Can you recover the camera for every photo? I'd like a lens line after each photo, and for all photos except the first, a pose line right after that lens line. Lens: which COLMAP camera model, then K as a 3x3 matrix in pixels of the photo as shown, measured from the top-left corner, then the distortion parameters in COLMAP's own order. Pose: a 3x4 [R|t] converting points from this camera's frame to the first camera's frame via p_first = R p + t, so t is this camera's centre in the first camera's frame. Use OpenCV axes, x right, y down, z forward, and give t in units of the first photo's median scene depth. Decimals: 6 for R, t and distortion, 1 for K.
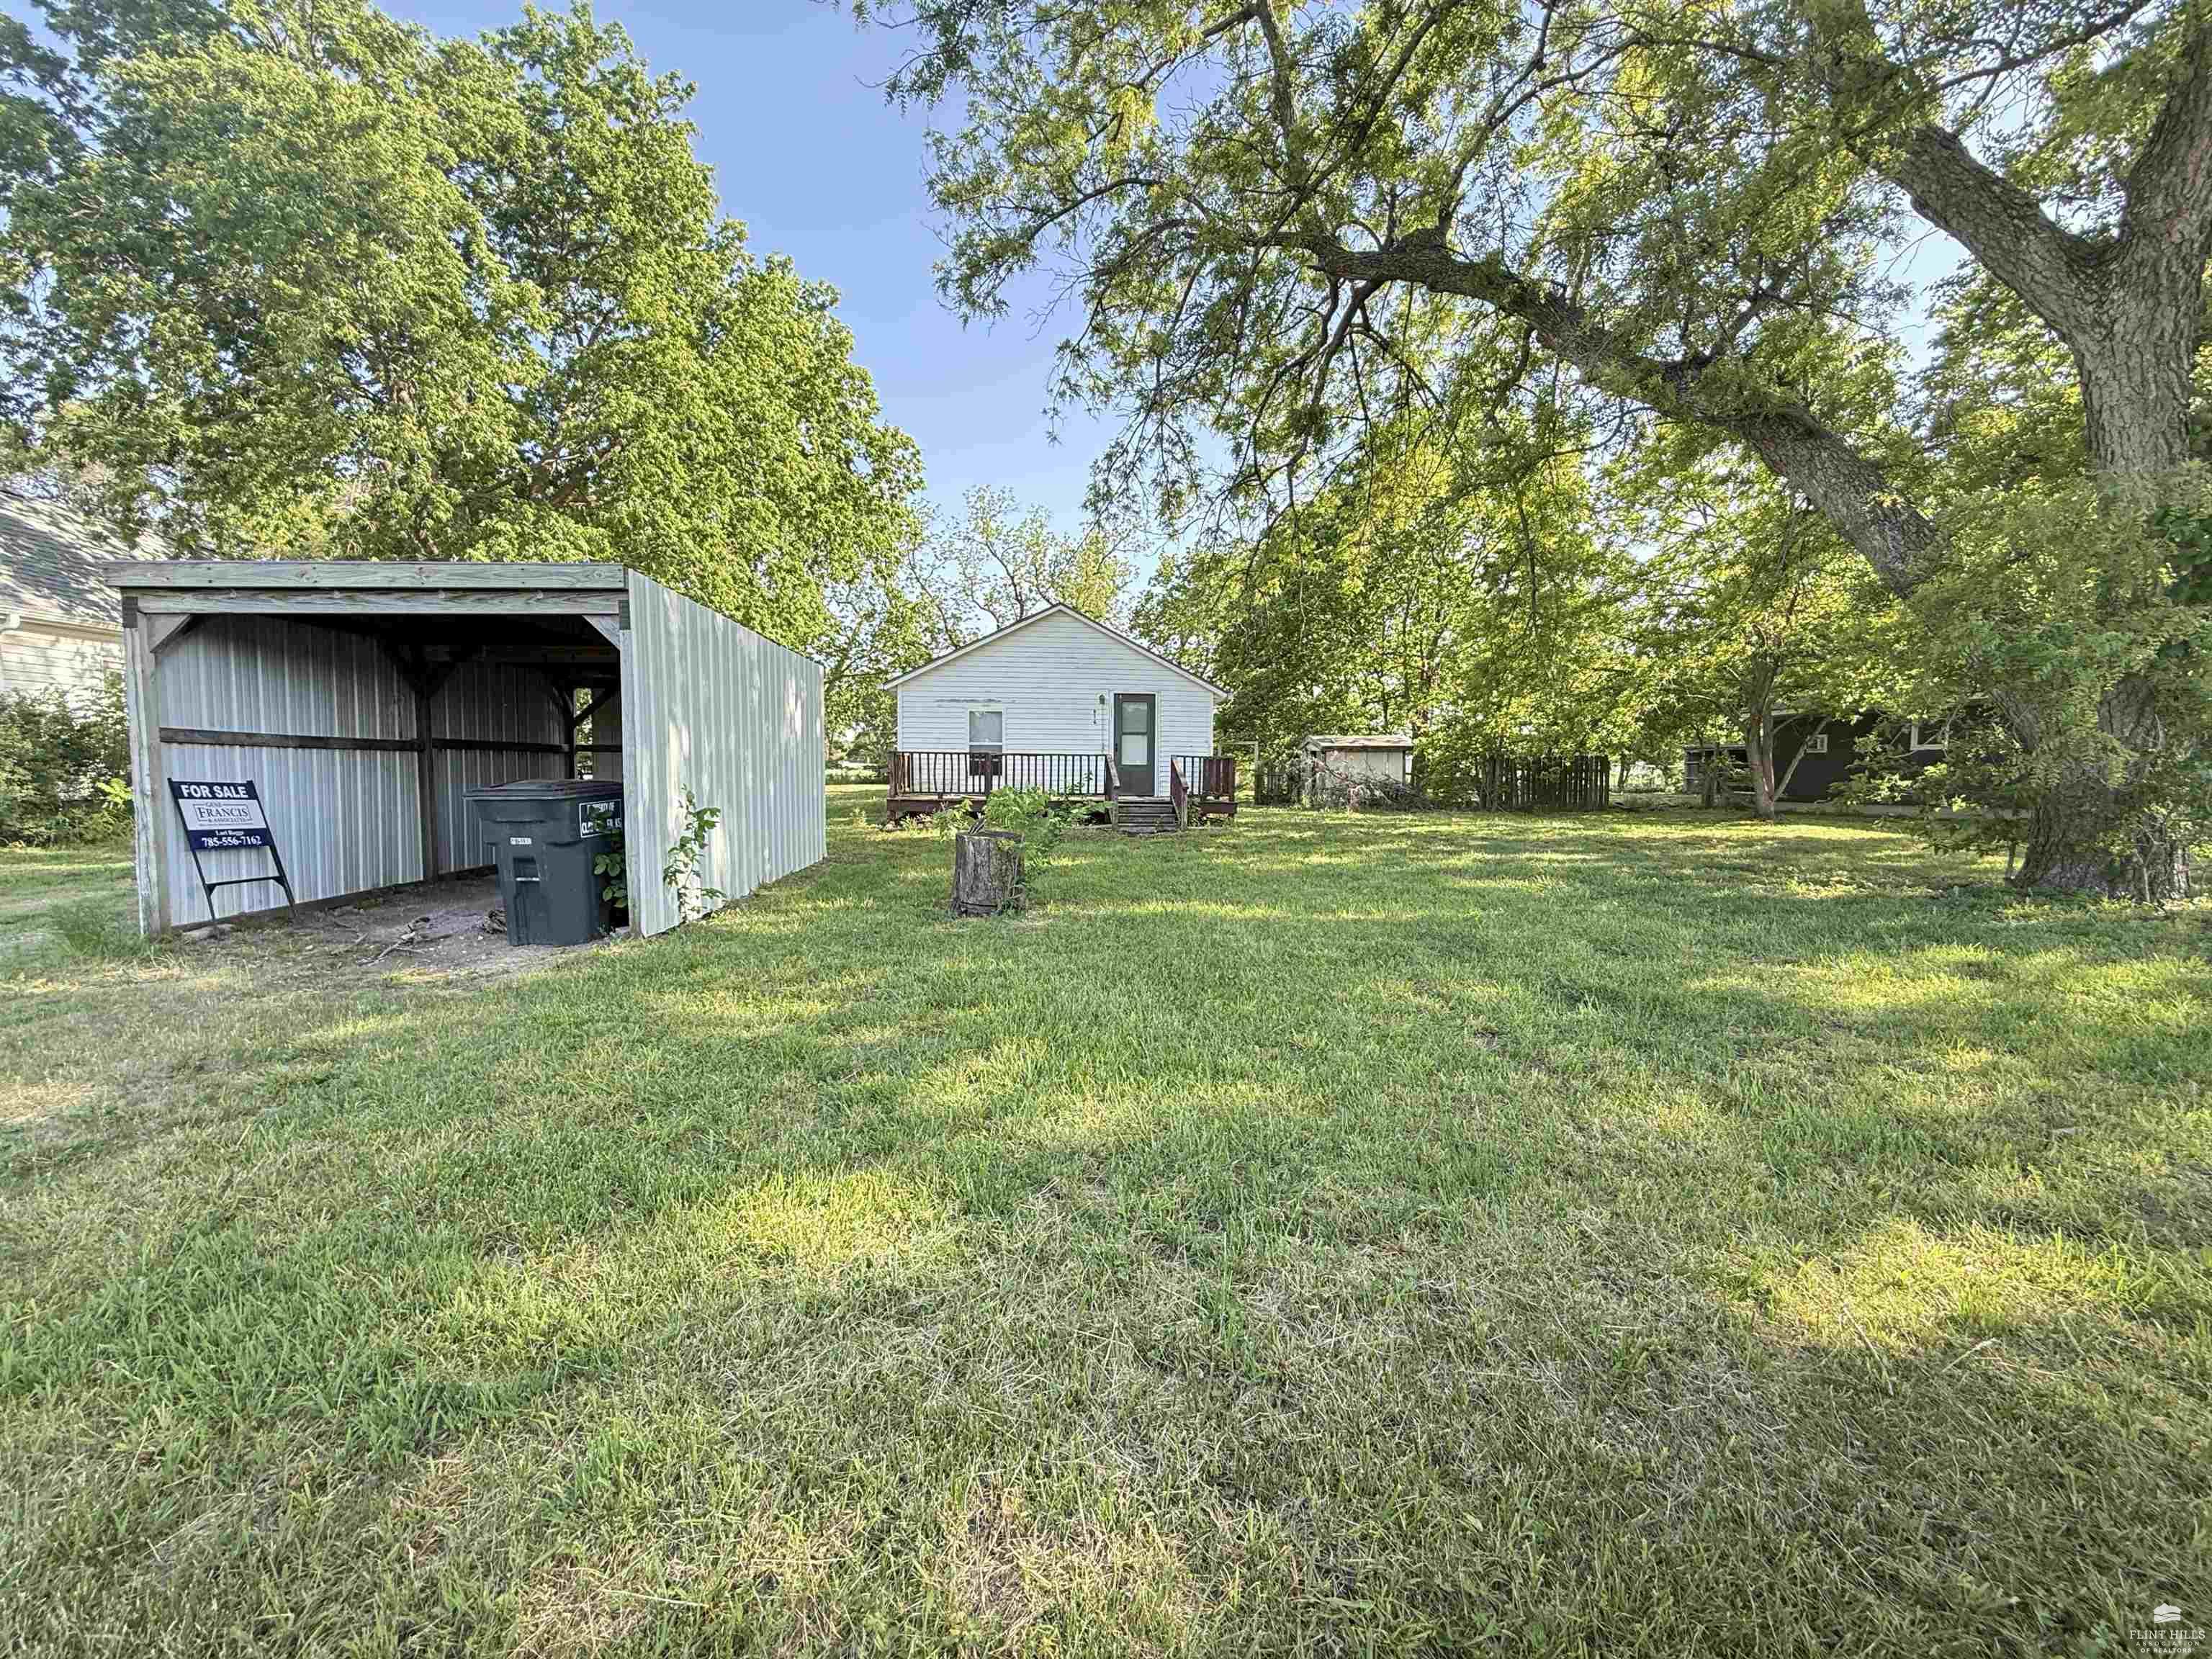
lens RADIAL K [[887.5, 0, 1105.0], [0, 887.5, 832.6], [0, 0, 1]] dist [-0.000728, 0.000086]
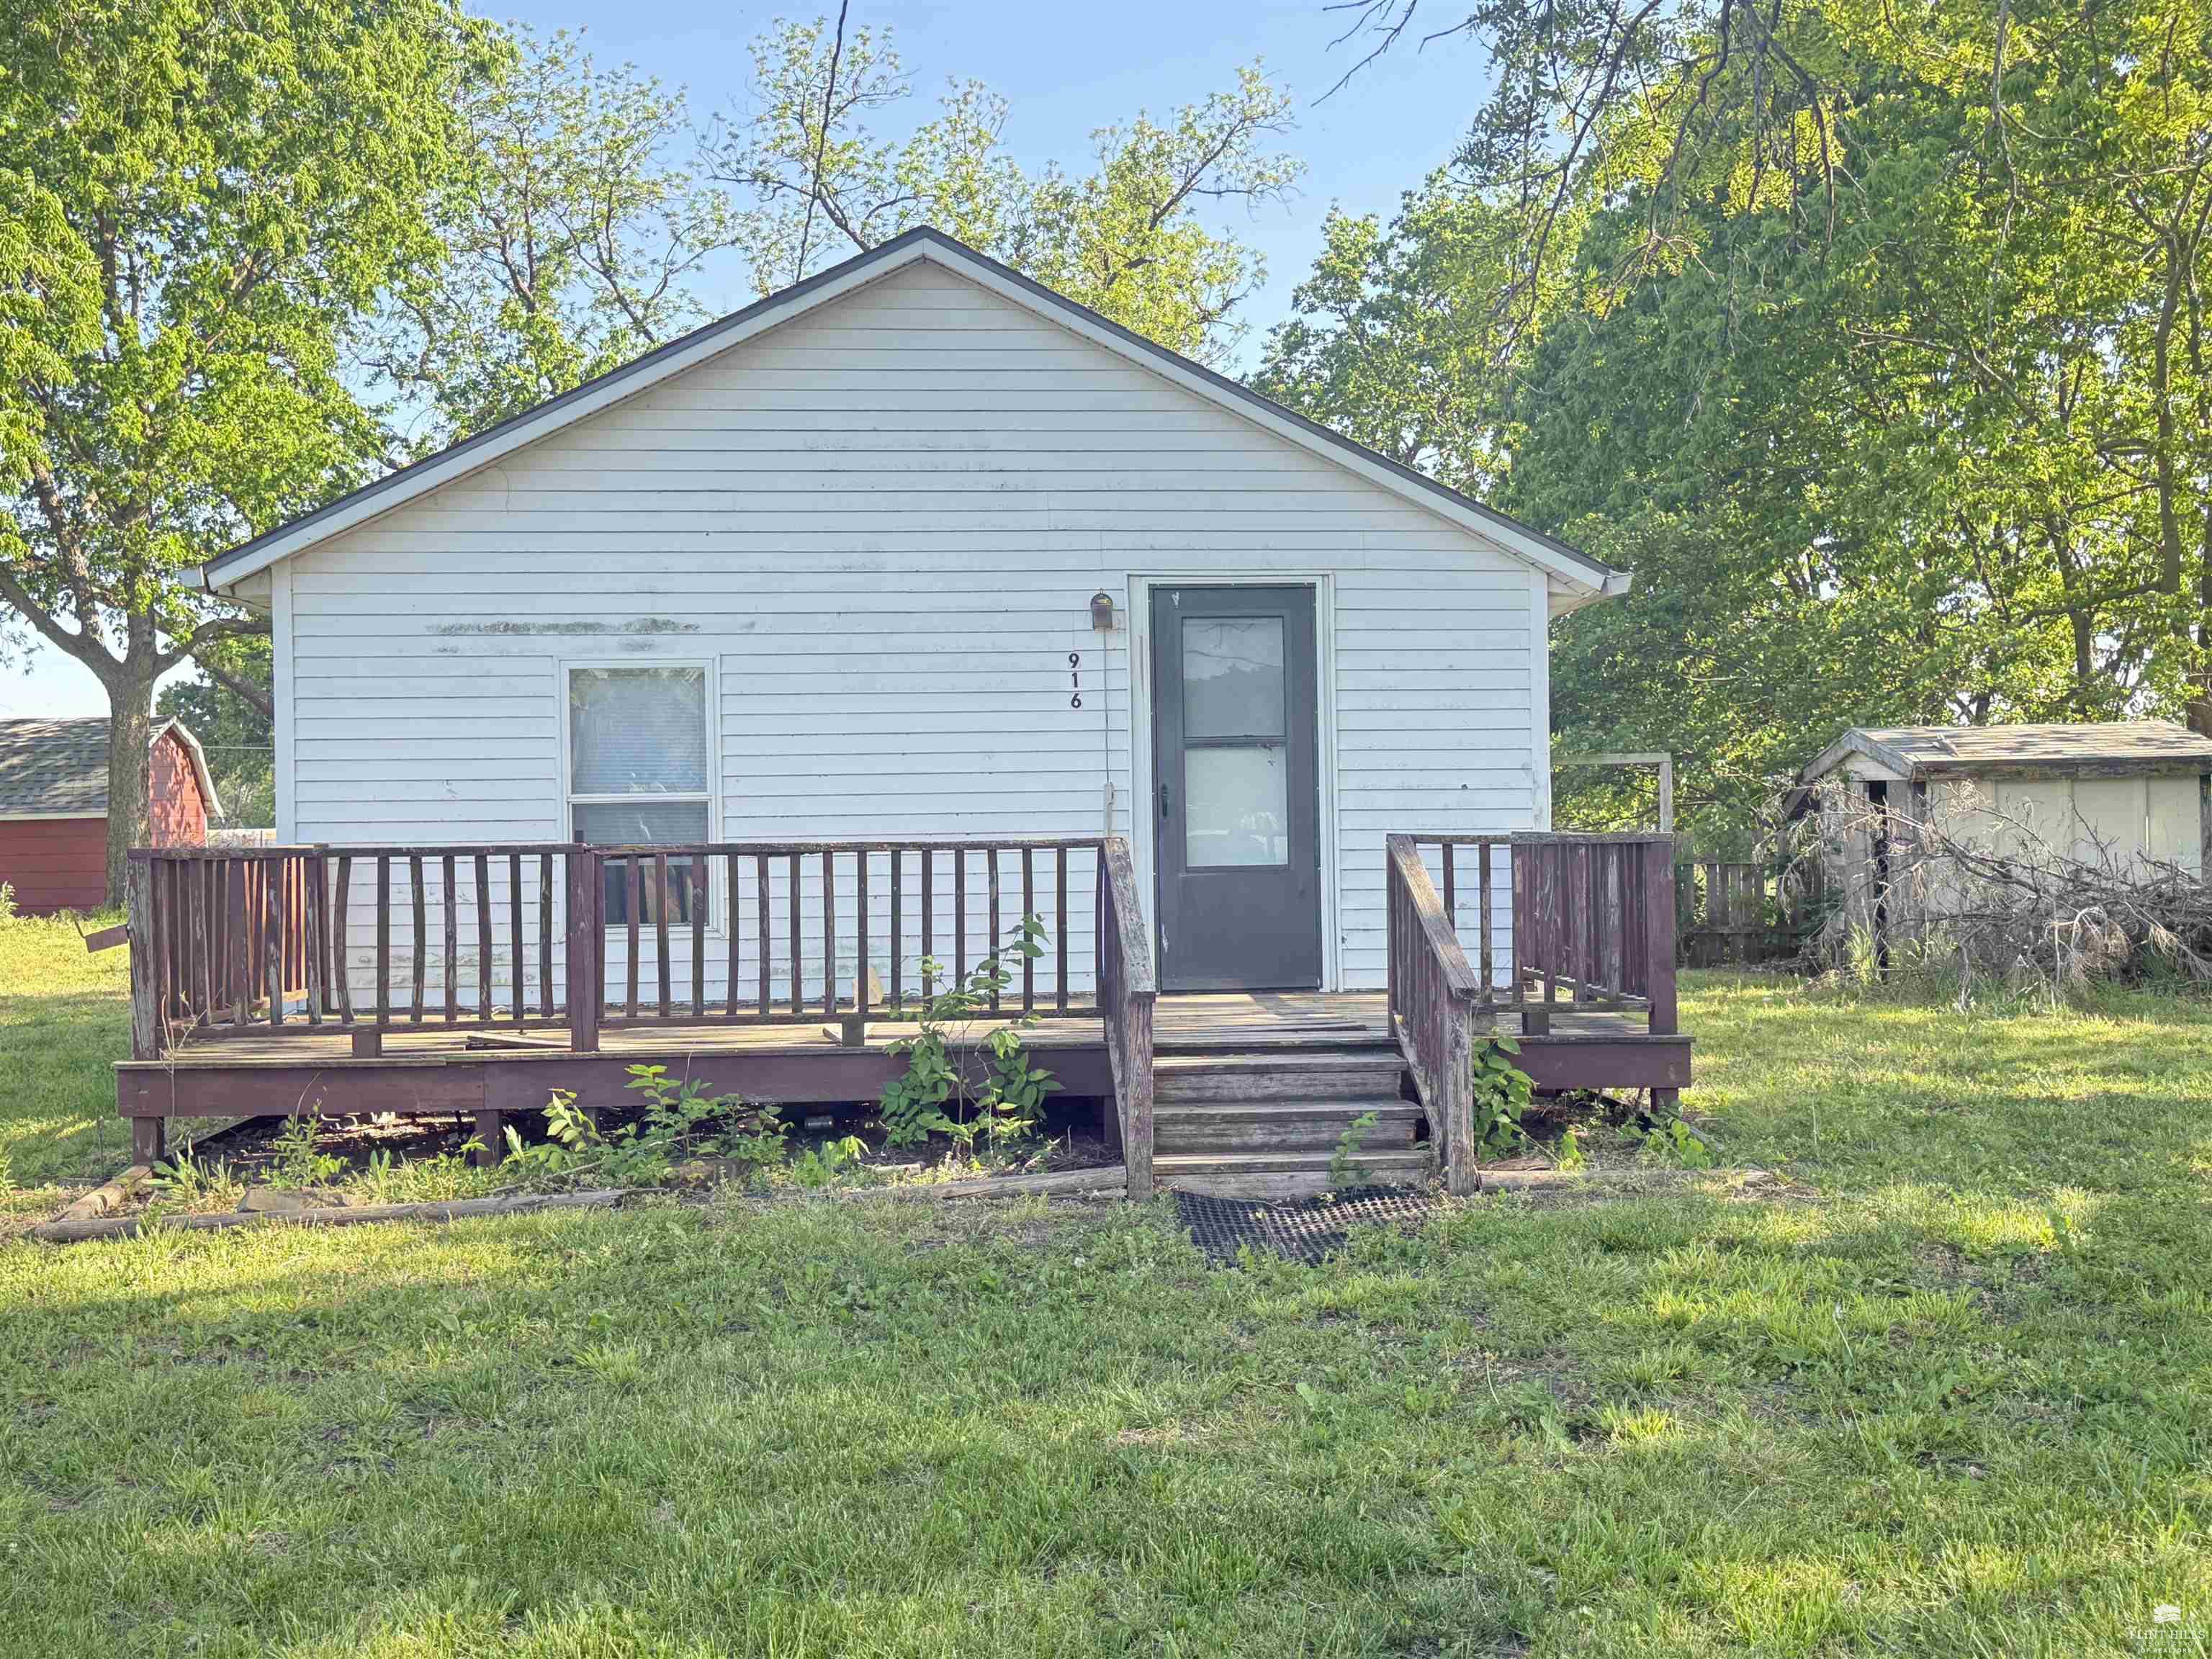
lens RADIAL K [[2322.1, 0, 1106.1], [0, 2322.1, 828.1], [0, 0, 1]] dist [0.029811, 0.000000]
pose [[0.998926, -0.024166, -0.039531, 0.021496], [0.021364, 0.997331, -0.069822, -0.040566], [0.041112, 0.068902, 0.996776, 0.330724]]
